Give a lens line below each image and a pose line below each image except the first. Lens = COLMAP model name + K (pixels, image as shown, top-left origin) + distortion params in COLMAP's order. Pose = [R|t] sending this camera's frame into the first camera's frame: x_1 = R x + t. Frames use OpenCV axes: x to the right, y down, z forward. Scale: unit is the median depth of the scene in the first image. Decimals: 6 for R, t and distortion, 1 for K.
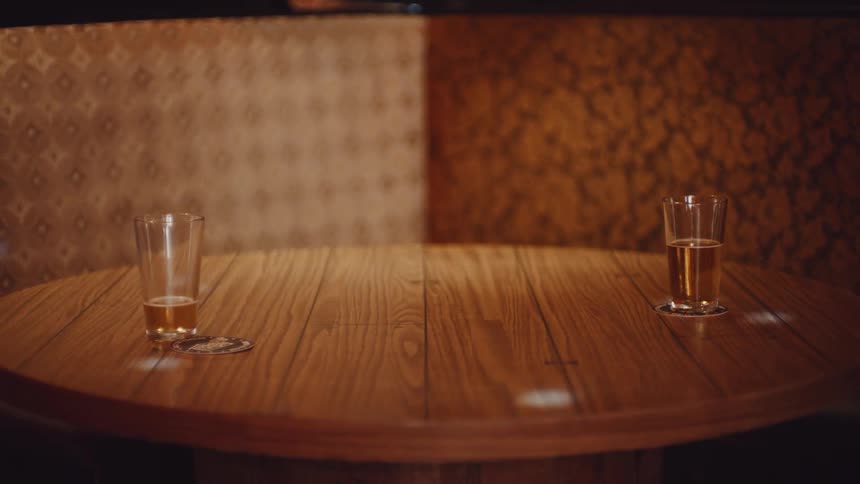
lens RADIAL K [[1653.0, 0, 430.0], [0, 1653.0, 242.0], [0, 0, 1]] dist [-0.235354, -0.221158]
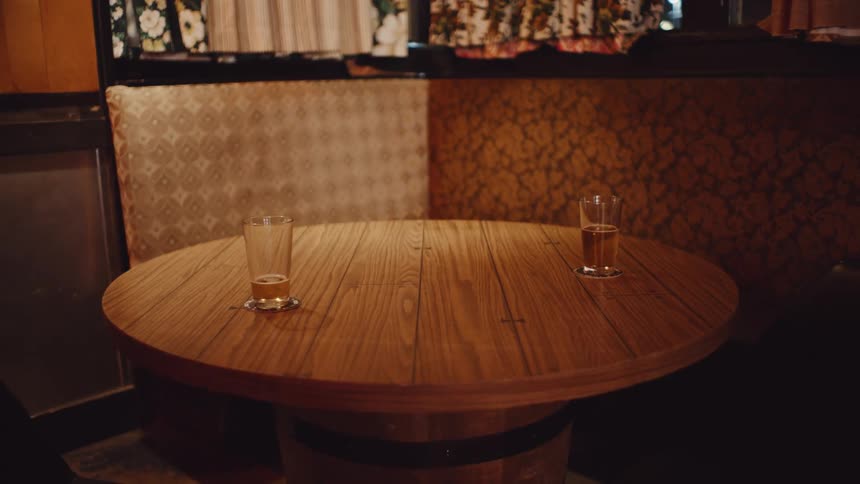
lens RADIAL K [[800.4, 0, 430.0], [0, 800.4, 242.0], [0, 0, 1]] dist [-0.133922, 0.126057]
pose [[0.999942, -0.001114, -0.010718, 0.009613], [0.001765, 0.998141, 0.060915, -0.022023], [0.010630, -0.060931, 0.998085, 0.193397]]
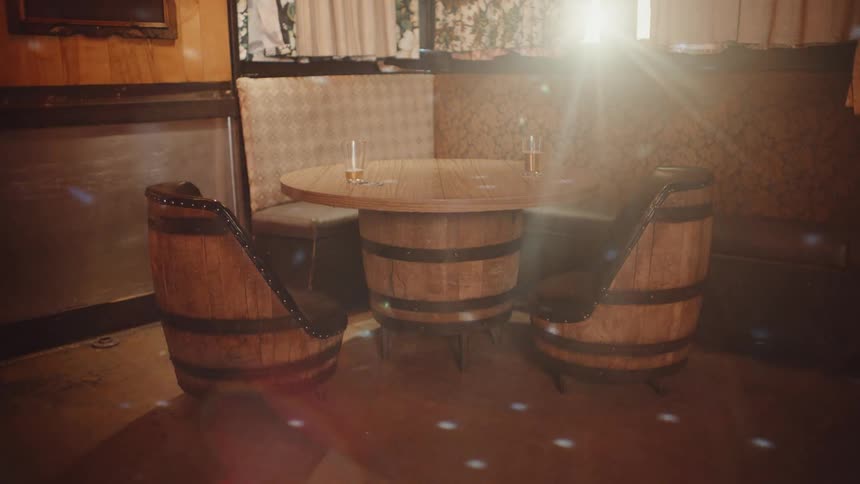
lens RADIAL K [[800.4, 0, 430.0], [0, 800.4, 242.0], [0, 0, 1]] dist [-0.133922, 0.126057]
pose [[0.999970, -0.003134, 0.007029, -0.021271], [0.002647, 0.997659, 0.068329, 0.043995], [-0.007227, -0.068309, 0.997638, -0.287181]]
